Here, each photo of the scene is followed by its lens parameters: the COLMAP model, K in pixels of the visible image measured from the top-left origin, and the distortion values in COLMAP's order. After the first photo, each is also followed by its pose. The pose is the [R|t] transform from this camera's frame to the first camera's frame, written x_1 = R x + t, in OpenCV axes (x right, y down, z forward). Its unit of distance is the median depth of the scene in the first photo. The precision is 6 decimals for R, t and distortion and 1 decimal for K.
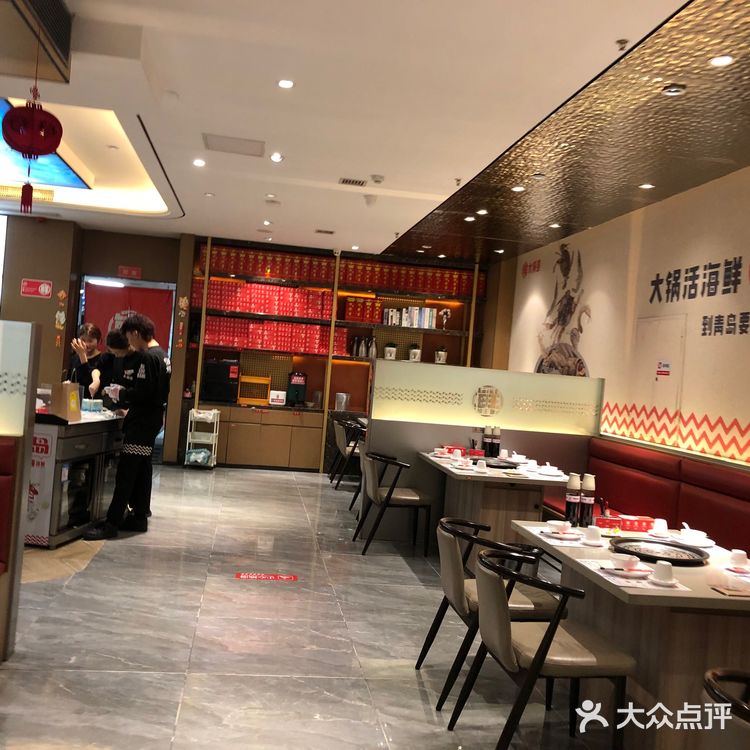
lens RADIAL K [[792.8, 0, 360.6], [0, 792.8, 372.5], [0, 0, 1]] dist [0.000830, -0.025807]
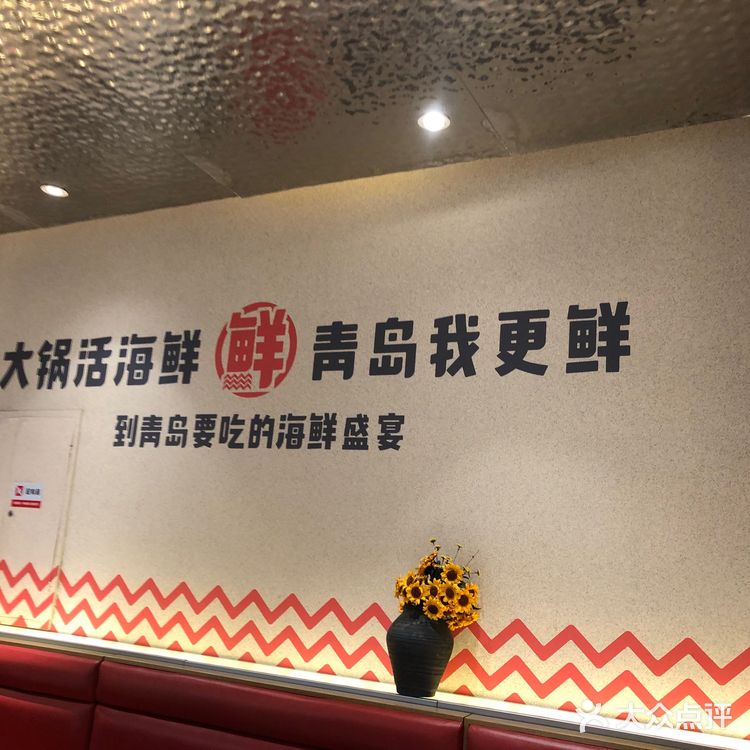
lens RADIAL K [[975.8, 0, 375.0], [0, 975.8, 325.3], [0, 0, 1]] dist [0.017049, 0.033461]
pose [[0.630660, 0.150871, 0.761253, -0.046297], [-0.021847, 0.983984, -0.176914, -0.007652], [-0.775751, 0.094941, 0.623856, 0.337804]]
